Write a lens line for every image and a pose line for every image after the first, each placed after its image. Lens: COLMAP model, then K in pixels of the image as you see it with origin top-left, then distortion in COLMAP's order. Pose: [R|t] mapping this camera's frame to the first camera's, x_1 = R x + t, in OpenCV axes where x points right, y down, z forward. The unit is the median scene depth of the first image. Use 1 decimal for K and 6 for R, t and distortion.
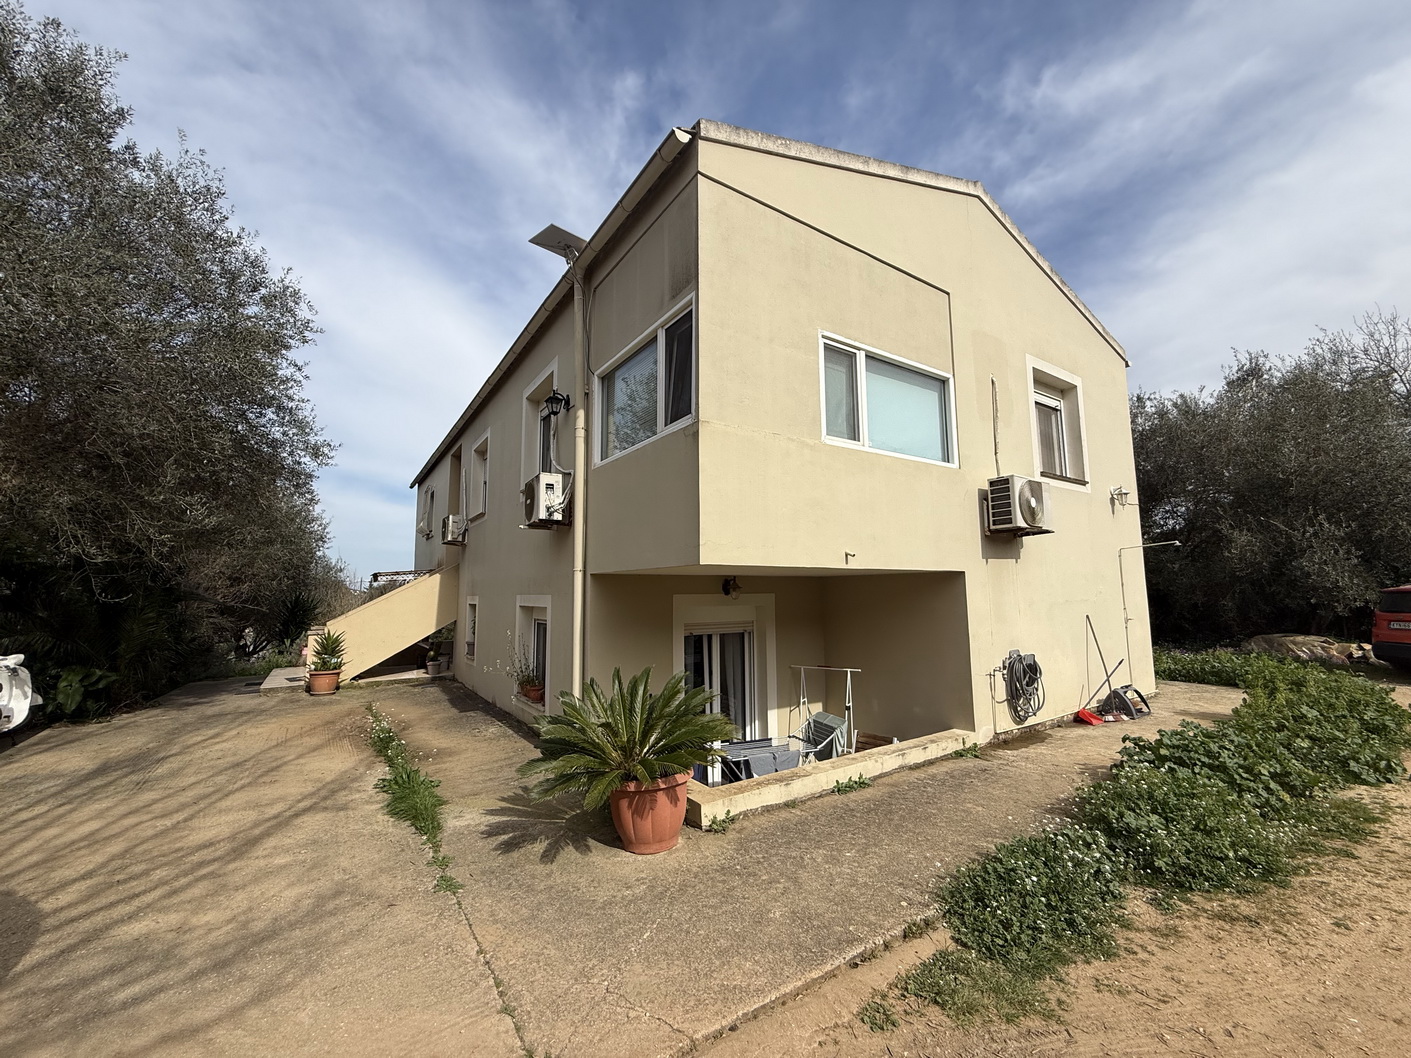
lens RADIAL K [[563.1, 0, 707.3], [0, 563.1, 538.0], [0, 0, 1]] dist [-0.002831, -0.000062]
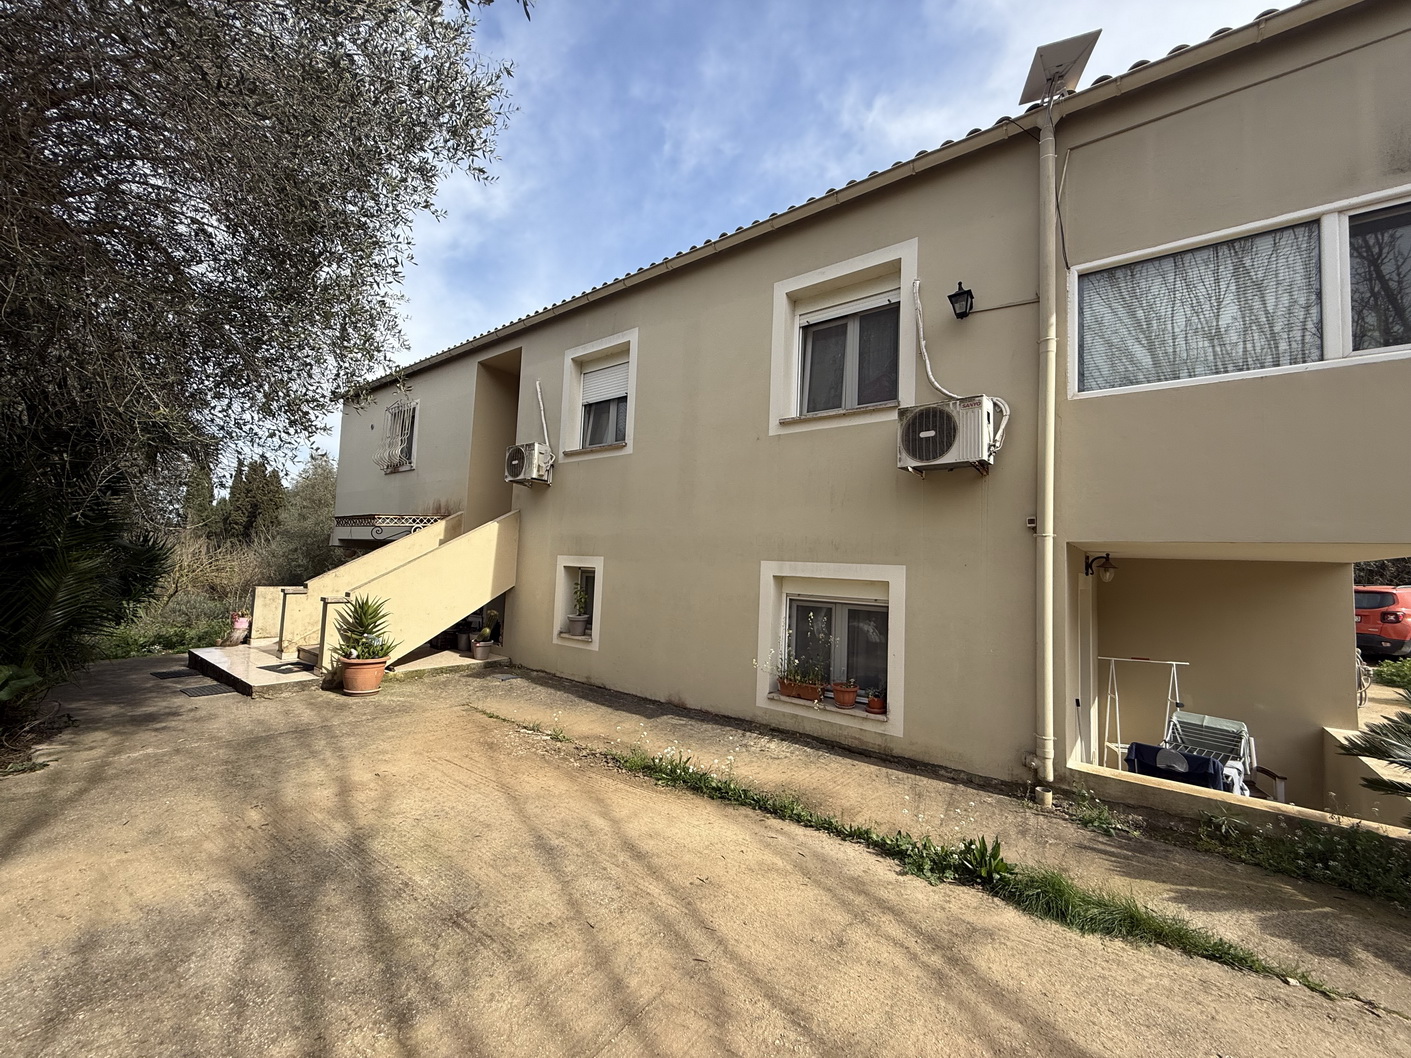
lens RADIAL K [[563.1, 0, 697.6], [0, 563.1, 537.6], [0, 0, 1]] dist [-0.002831, -0.000062]
pose [[0.947805, 0.062044, 0.312757, -0.474407], [-0.079546, 0.995882, 0.043501, 0.032473], [-0.308770, -0.066109, 0.948836, 0.239035]]
